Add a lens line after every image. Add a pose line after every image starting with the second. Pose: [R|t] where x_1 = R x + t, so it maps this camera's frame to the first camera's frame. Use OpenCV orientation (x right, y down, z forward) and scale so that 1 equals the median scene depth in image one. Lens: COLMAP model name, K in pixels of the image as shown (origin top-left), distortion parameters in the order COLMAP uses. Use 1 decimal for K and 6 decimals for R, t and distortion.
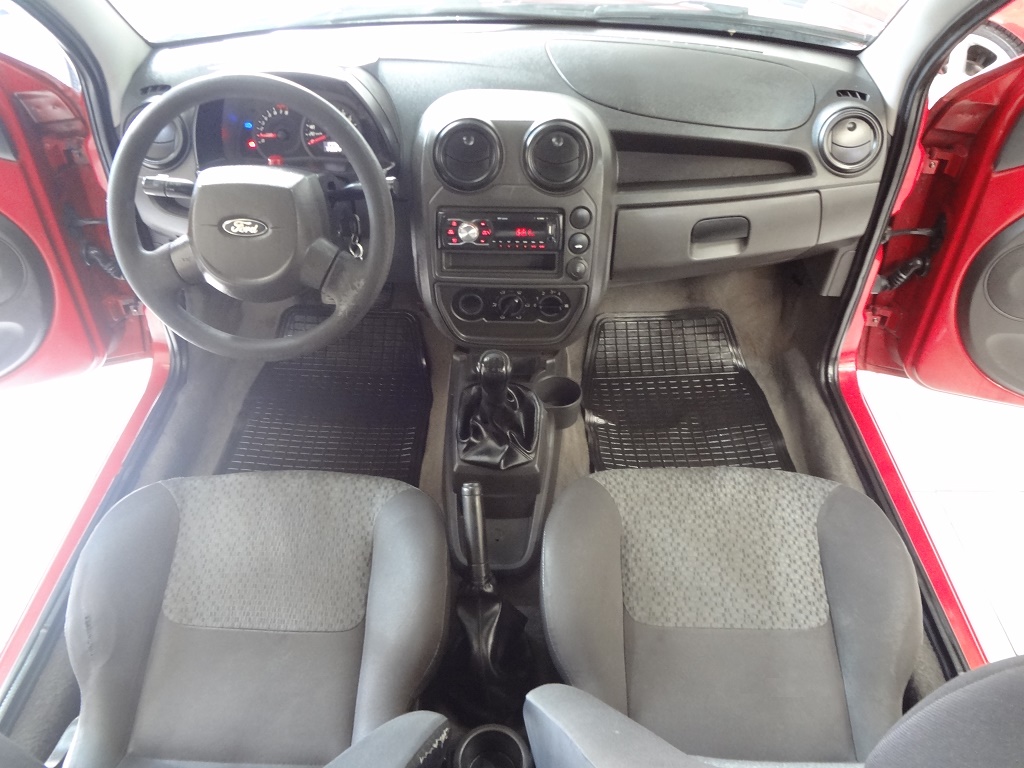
lens RADIAL K [[760.4, 0, 512.0], [0, 760.4, 384.0], [0, 0, 1]] dist [-0.040829, 0.012803]
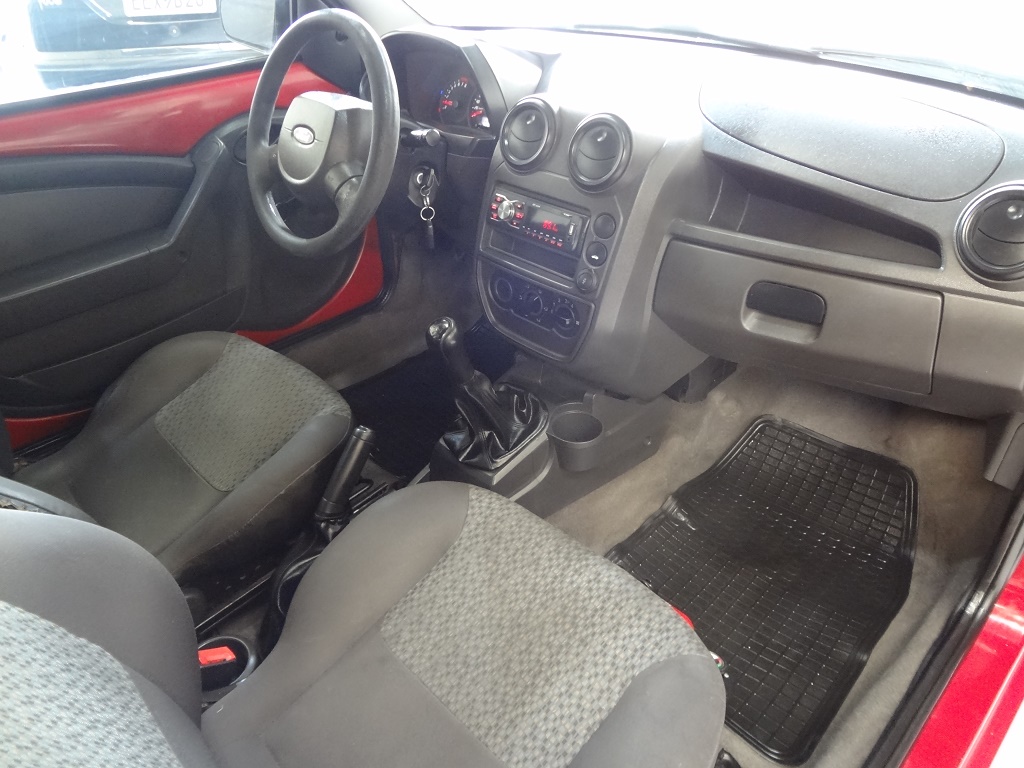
lens RADIAL K [[760.4, 0, 512.0], [0, 760.4, 384.0], [0, 0, 1]] dist [-0.040829, 0.012803]
pose [[0.705943, 0.369436, -0.604286, 0.578205], [-0.445457, 0.894905, 0.026713, -0.027645], [0.550647, 0.250325, 0.796320, 0.263218]]
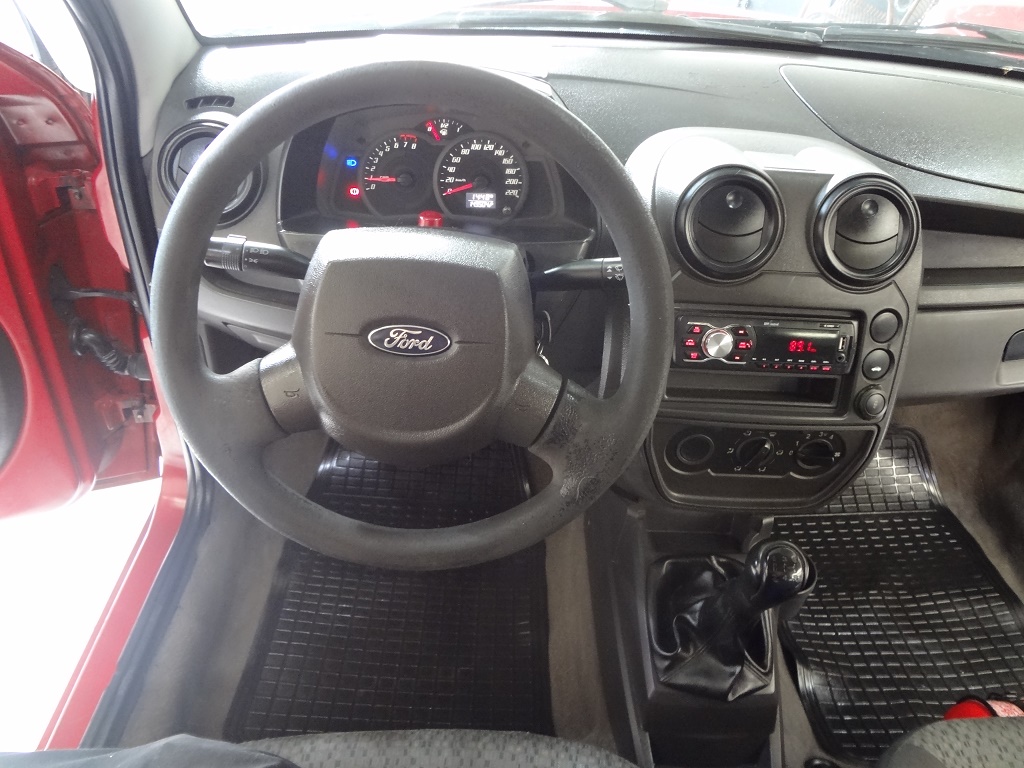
lens RADIAL K [[760.4, 0, 512.0], [0, 760.4, 384.0], [0, 0, 1]] dist [-0.040829, 0.012803]
pose [[0.998455, 0.027505, 0.048282, -0.240362], [-0.023957, 0.997075, -0.072580, -0.108574], [-0.050137, 0.071311, 0.996193, 0.356504]]
